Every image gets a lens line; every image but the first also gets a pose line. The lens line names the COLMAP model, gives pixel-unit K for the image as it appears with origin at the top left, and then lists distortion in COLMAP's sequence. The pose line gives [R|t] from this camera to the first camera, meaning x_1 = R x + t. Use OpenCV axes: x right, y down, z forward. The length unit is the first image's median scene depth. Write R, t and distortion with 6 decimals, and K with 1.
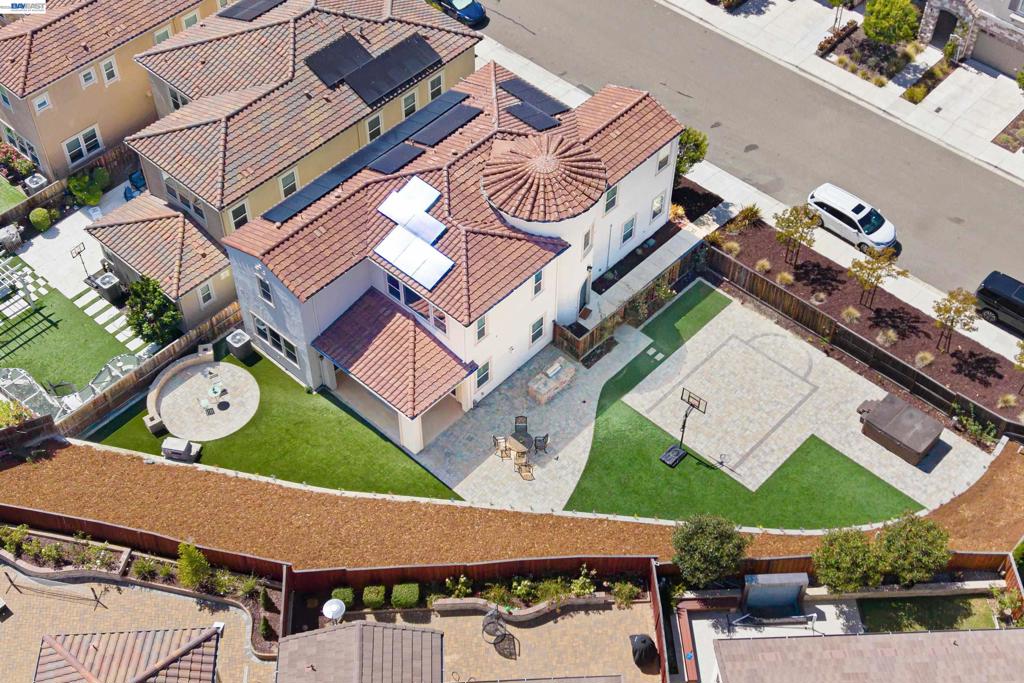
lens RADIAL K [[1319.4, 0, 512.0], [0, 1319.4, 341.5], [0, 0, 1]] dist [0.218052, -0.781544]
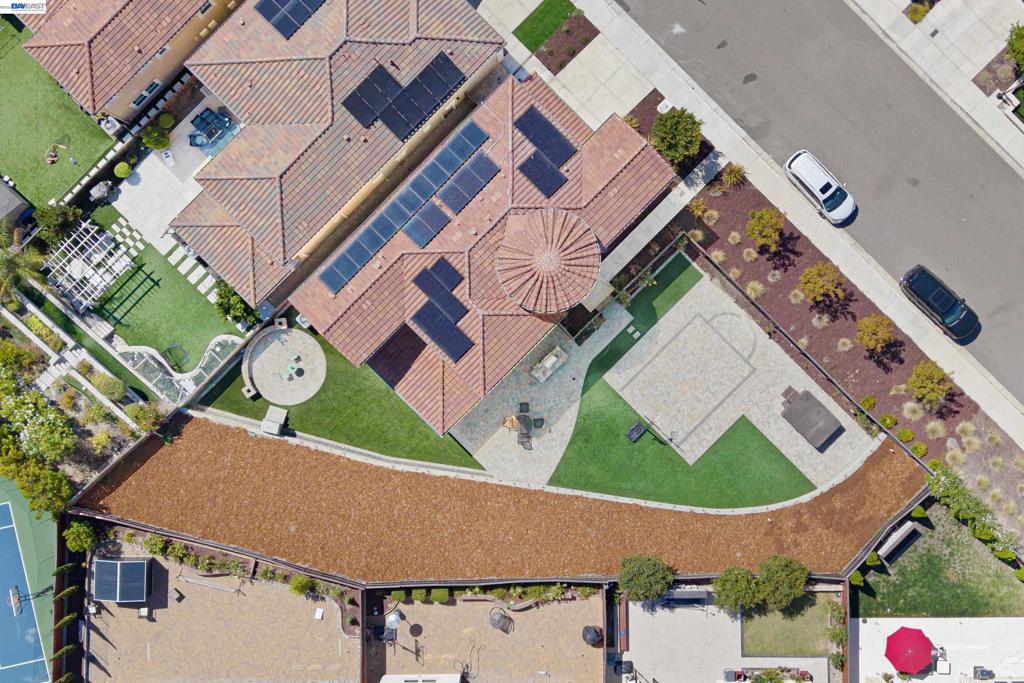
lens RADIAL K [[1319.4, 0, 512.0], [0, 1319.4, 341.5], [0, 0, 1]] dist [0.218052, -0.781544]
pose [[0.999162, 0.037581, -0.016218, 0.013204], [-0.017983, 0.758997, 0.650846, -0.826896], [0.036769, -0.650009, 0.759037, 0.031236]]
